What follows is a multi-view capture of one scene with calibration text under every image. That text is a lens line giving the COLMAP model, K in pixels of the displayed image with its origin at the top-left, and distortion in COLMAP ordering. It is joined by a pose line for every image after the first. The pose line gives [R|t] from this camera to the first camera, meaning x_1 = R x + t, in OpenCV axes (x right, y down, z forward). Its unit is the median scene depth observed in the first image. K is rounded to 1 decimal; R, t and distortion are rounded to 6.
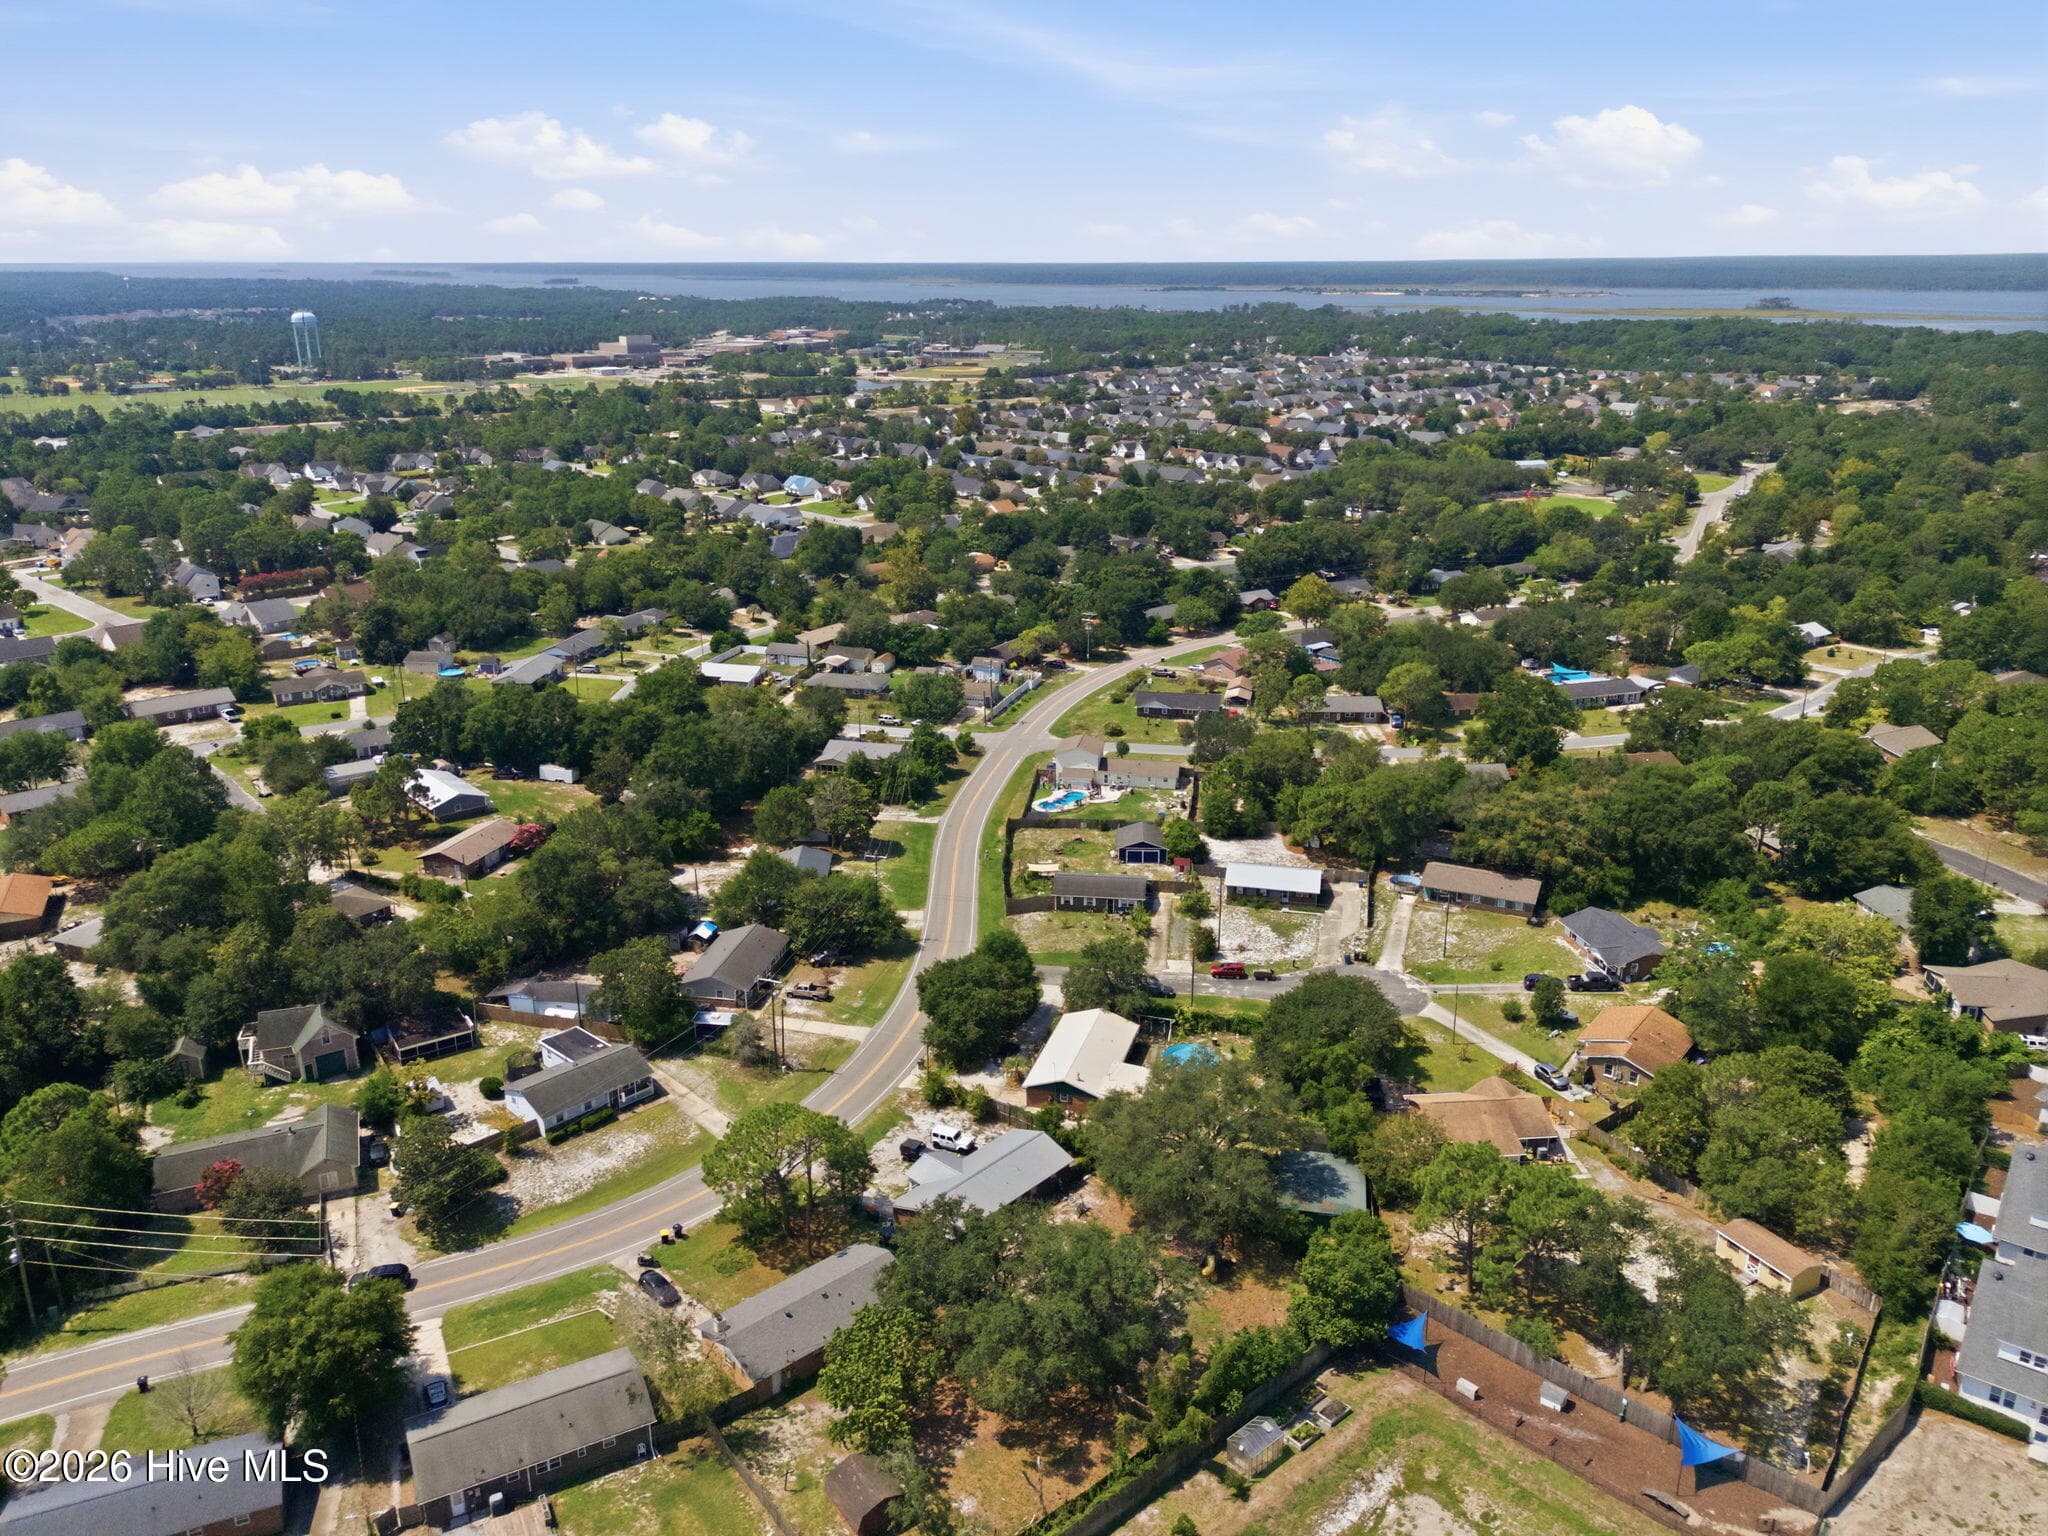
lens RADIAL K [[1491.8, 0, 1032.7], [0, 1491.8, 774.7], [0, 0, 1]] dist [0.072275, -0.070041]
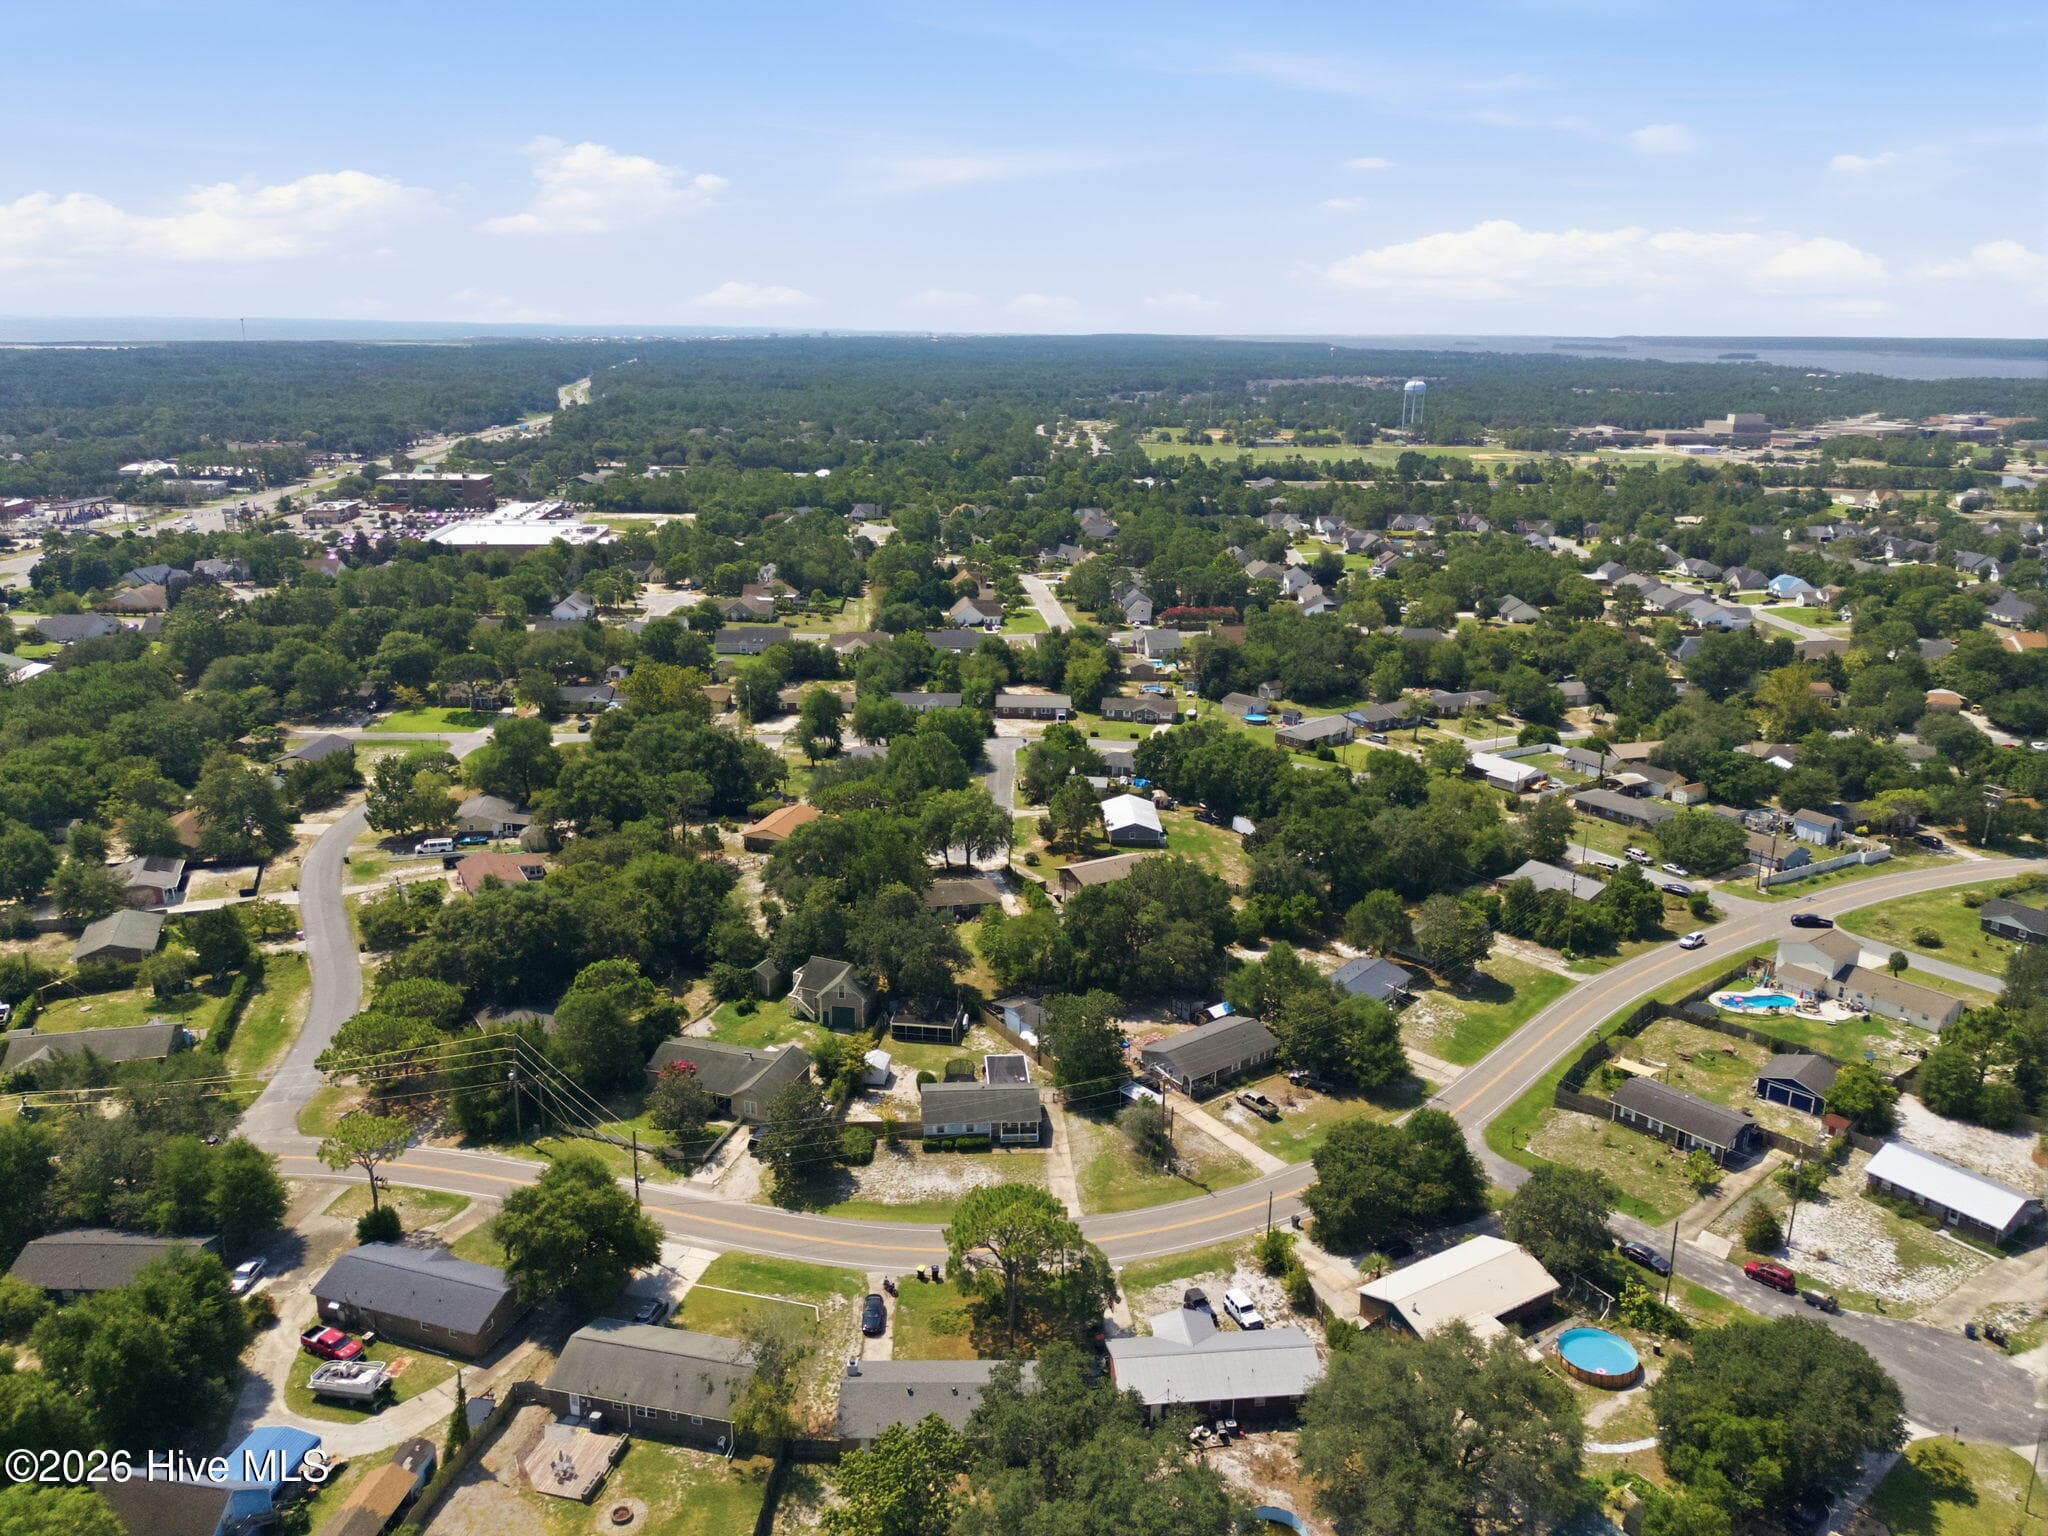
lens RADIAL K [[1491.8, 0, 1032.7], [0, 1491.8, 774.7], [0, 0, 1]] dist [0.072275, -0.070041]
pose [[0.751854, 0.201074, -0.627921, 0.209176], [-0.228772, 0.972755, 0.037573, -0.041535], [0.618368, 0.115402, 0.777370, 0.118362]]
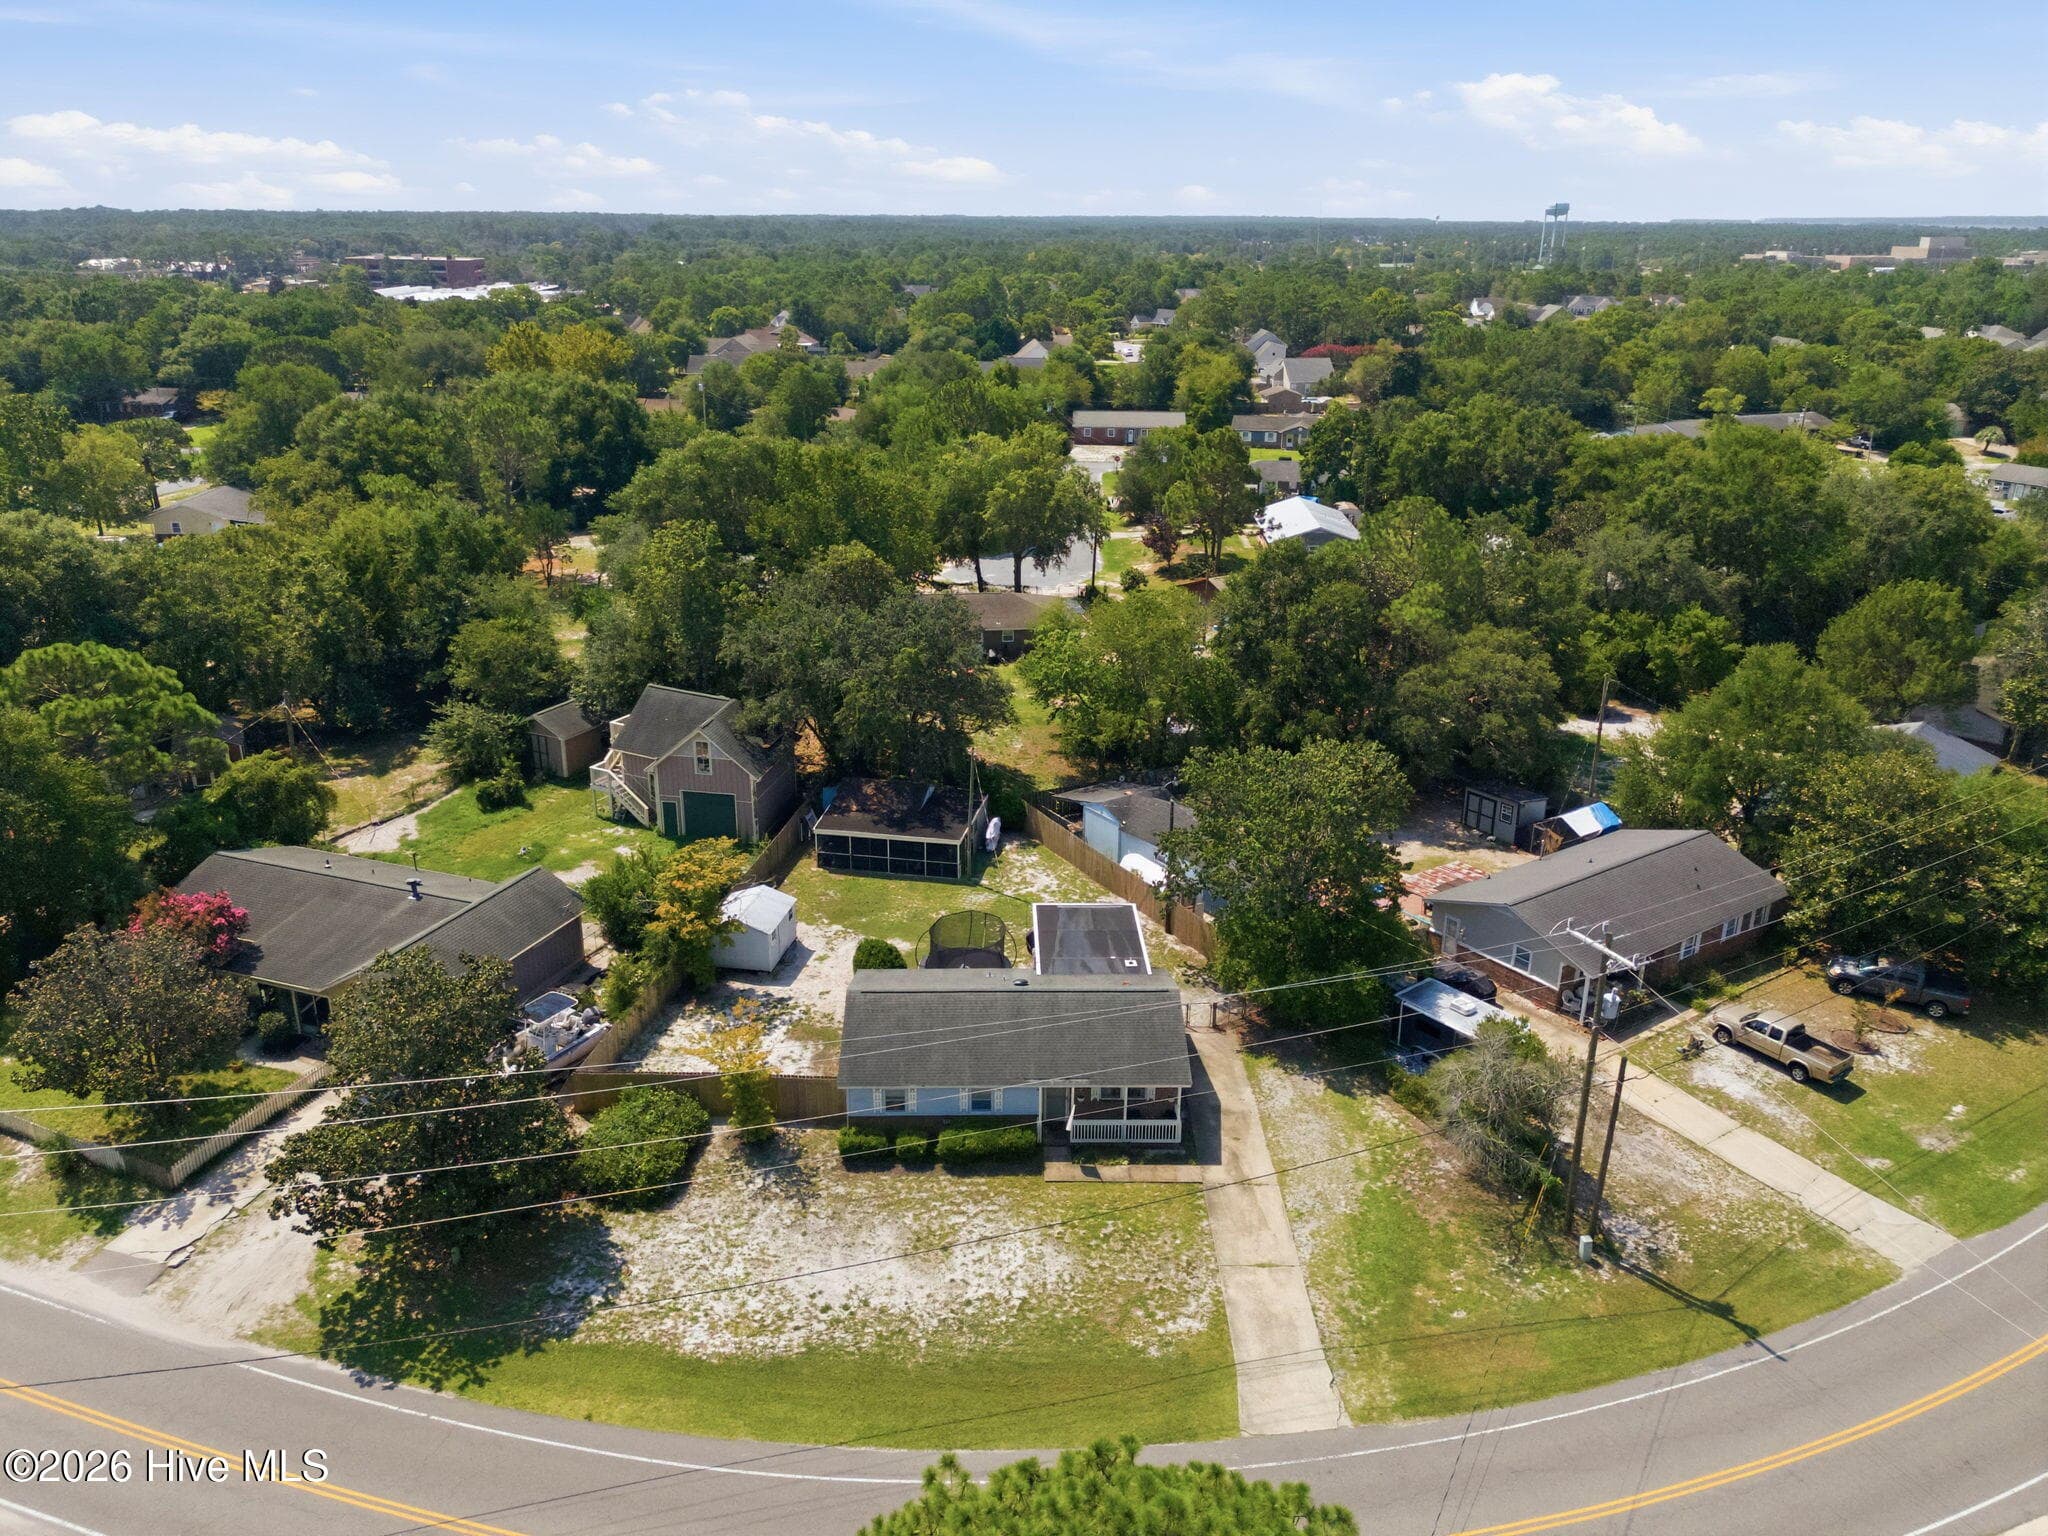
lens RADIAL K [[1491.8, 0, 1024.0], [0, 1491.8, 768.0], [0, 0, 1]] dist [0.079465, -0.083900]
pose [[0.712717, 0.248090, -0.656114, -0.045865], [-0.235257, 0.965733, 0.109610, 0.062989], [0.660824, 0.076234, 0.746659, 0.453143]]
